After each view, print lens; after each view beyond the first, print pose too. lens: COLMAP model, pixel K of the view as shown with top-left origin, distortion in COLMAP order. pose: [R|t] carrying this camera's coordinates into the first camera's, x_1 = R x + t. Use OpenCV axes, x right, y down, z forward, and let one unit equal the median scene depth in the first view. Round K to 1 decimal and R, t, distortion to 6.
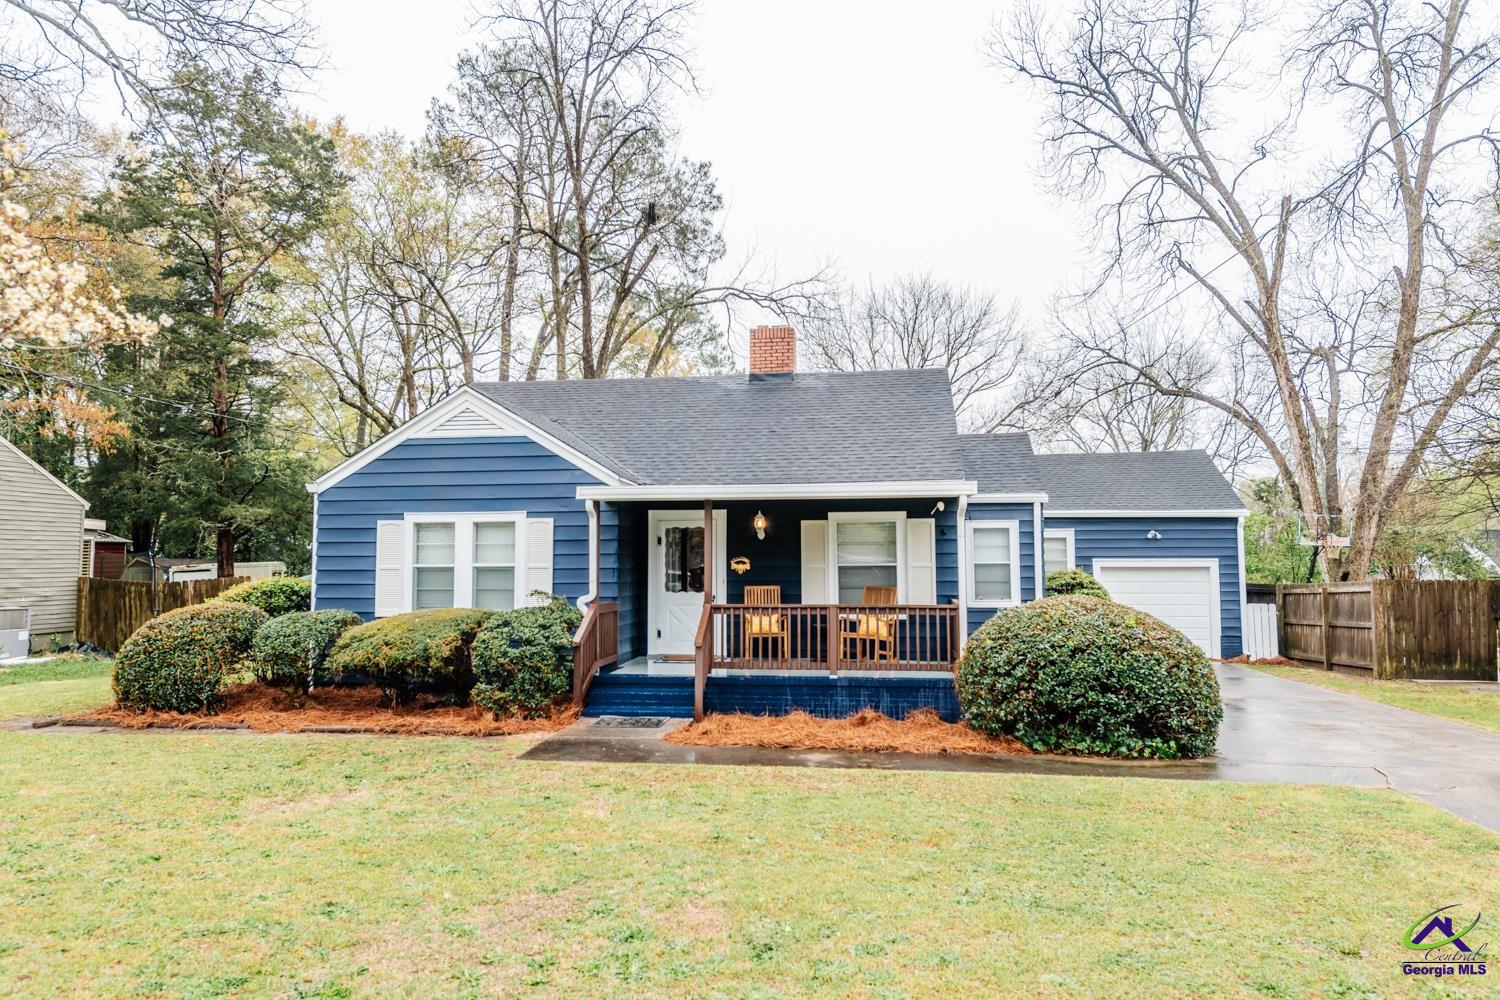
lens RADIAL K [[1032.2, 0, 750.0], [0, 1032.2, 500.0], [0, 0, 1]] dist [0.011011, 0.001518]
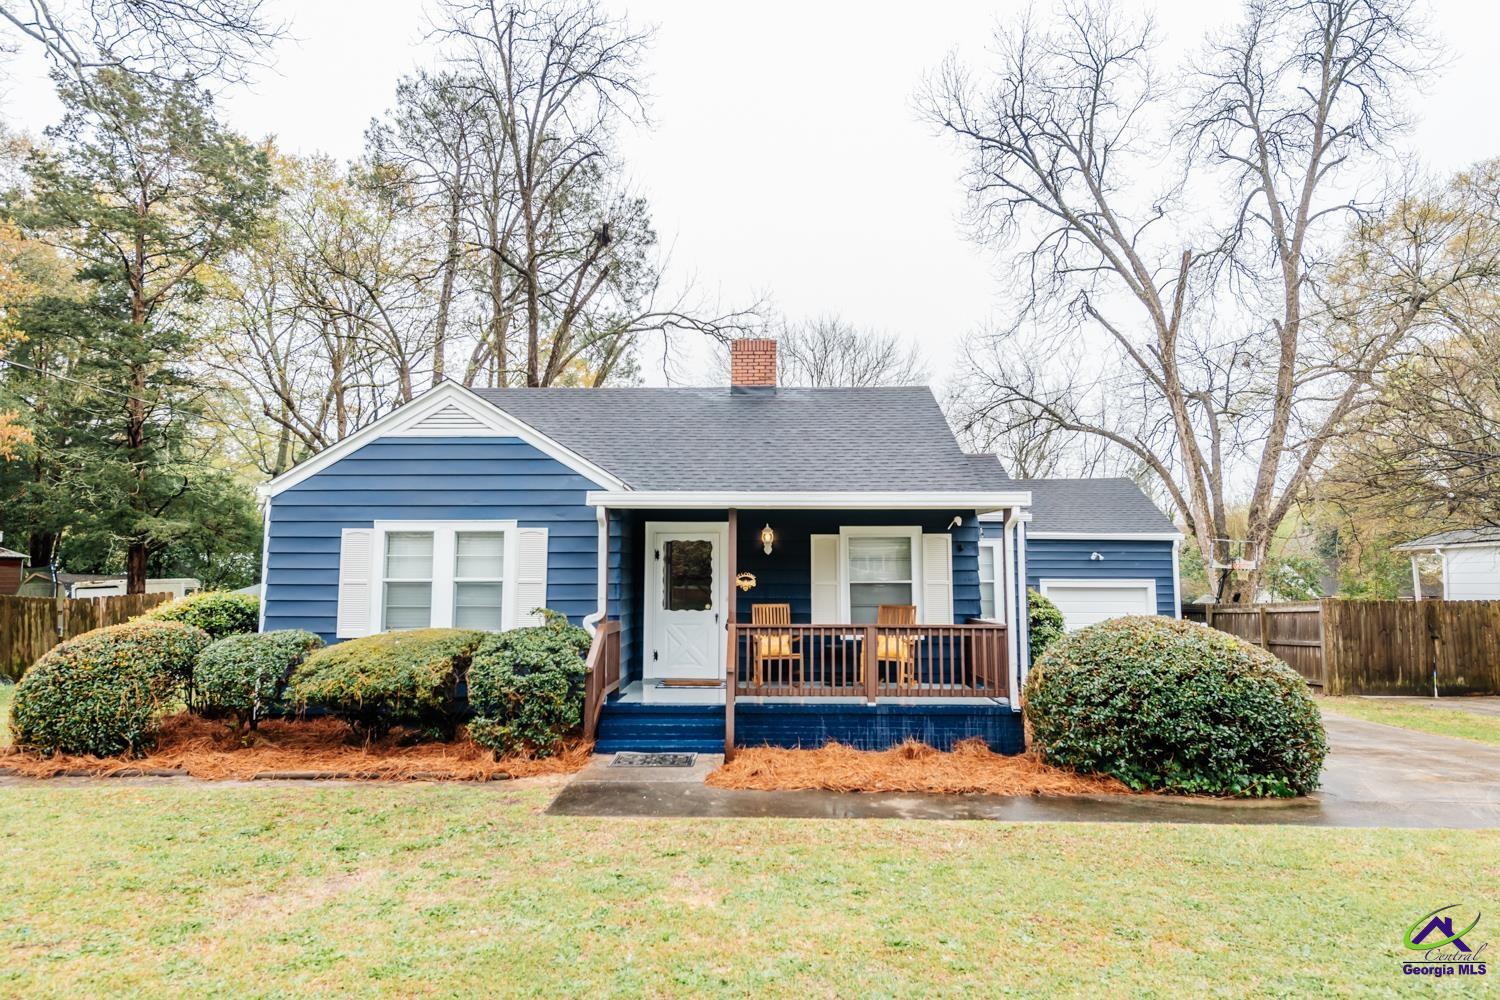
lens RADIAL K [[923.7, 0, 750.0], [0, 923.7, 500.0], [0, 0, 1]] dist [0.008472, -0.000680]
pose [[0.992294, 0.017008, 0.122736, -0.089941], [-0.013311, 0.999434, -0.030881, 0.012265], [-0.123192, 0.029009, 0.991959, 0.137918]]
